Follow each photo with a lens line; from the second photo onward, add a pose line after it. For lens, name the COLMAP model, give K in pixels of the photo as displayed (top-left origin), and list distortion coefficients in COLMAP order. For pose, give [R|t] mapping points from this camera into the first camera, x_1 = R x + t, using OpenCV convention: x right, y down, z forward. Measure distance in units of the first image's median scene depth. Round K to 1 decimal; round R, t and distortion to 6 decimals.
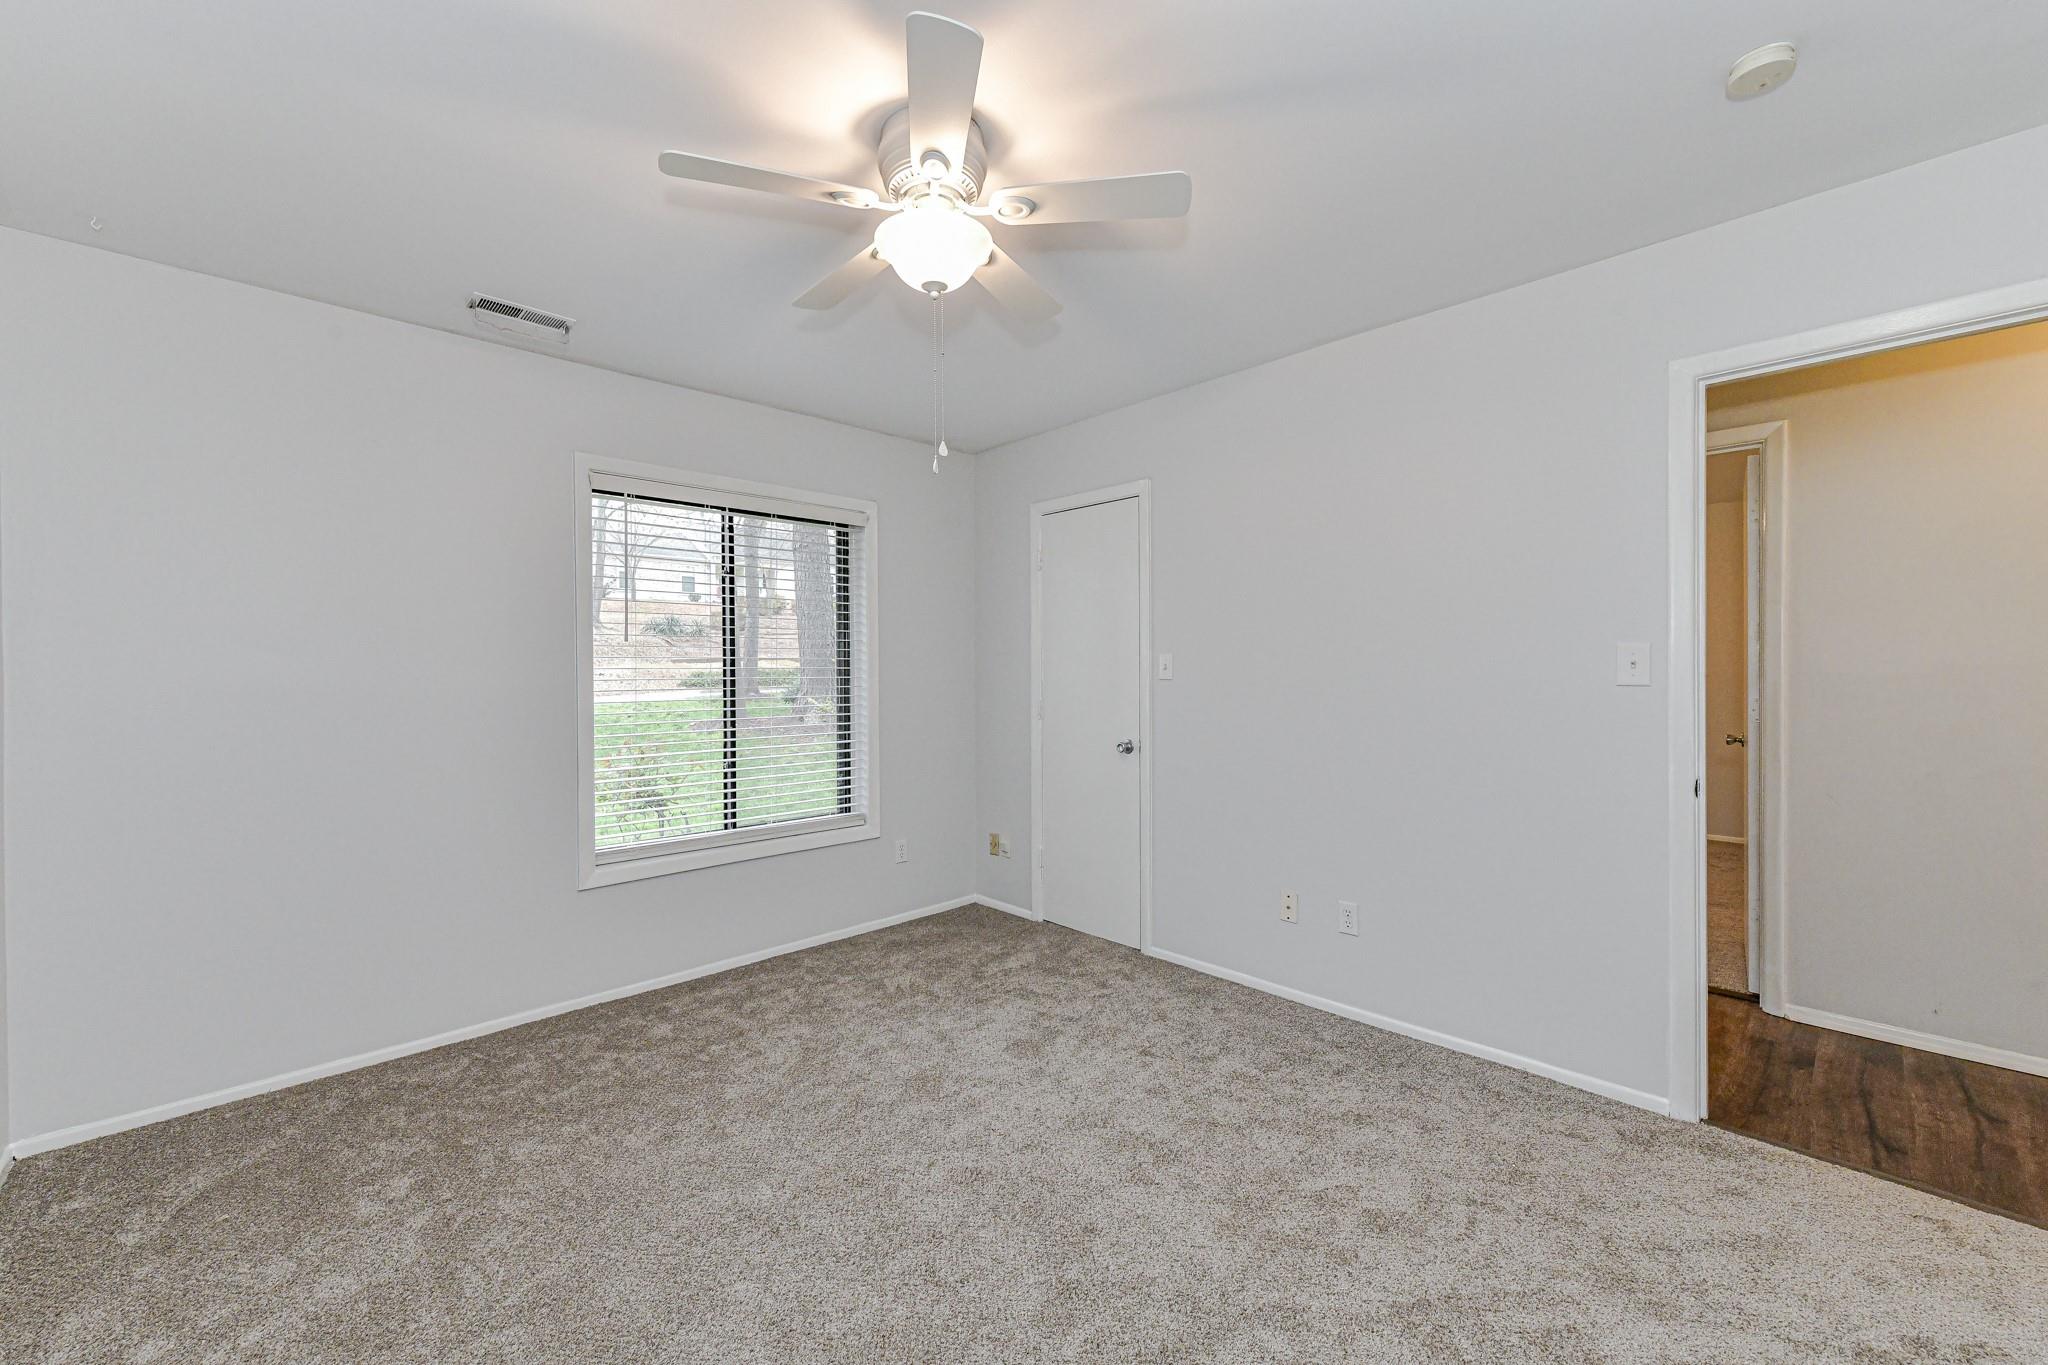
lens RADIAL K [[811.5, 0, 1015.2], [0, 811.5, 674.9], [0, 0, 1]] dist [0.008467, -0.000378]
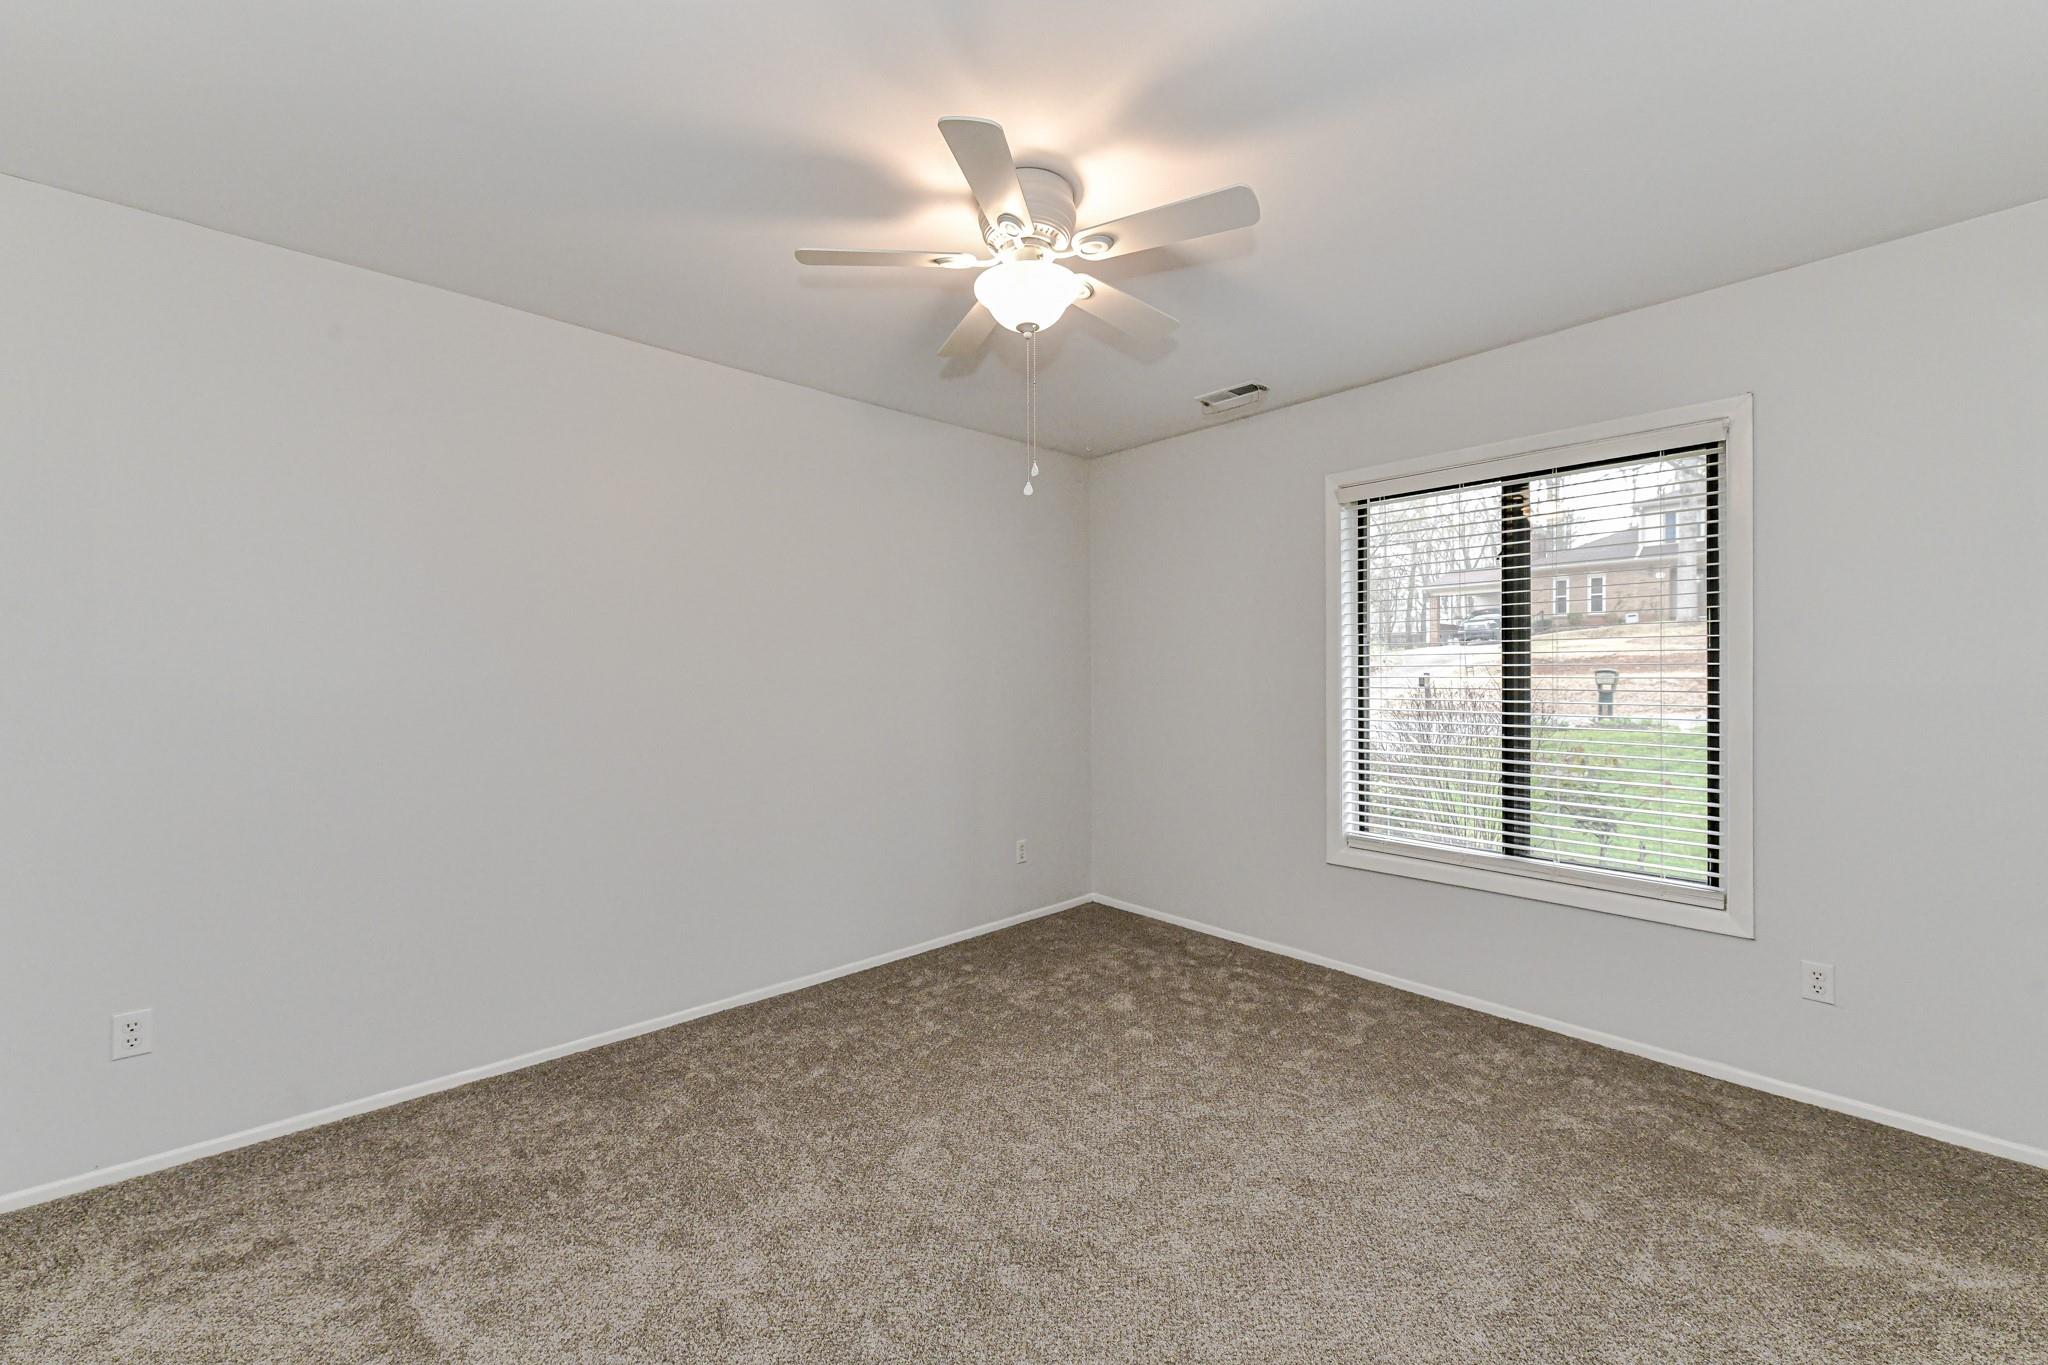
lens RADIAL K [[811.5, 0, 1015.2], [0, 811.5, 674.9], [0, 0, 1]] dist [0.008467, -0.000378]
pose [[-0.034925, 0.007523, -0.999362, 0.568257], [-0.002398, 0.999968, 0.007612, -0.003678], [0.999387, 0.002662, -0.034906, 0.567318]]
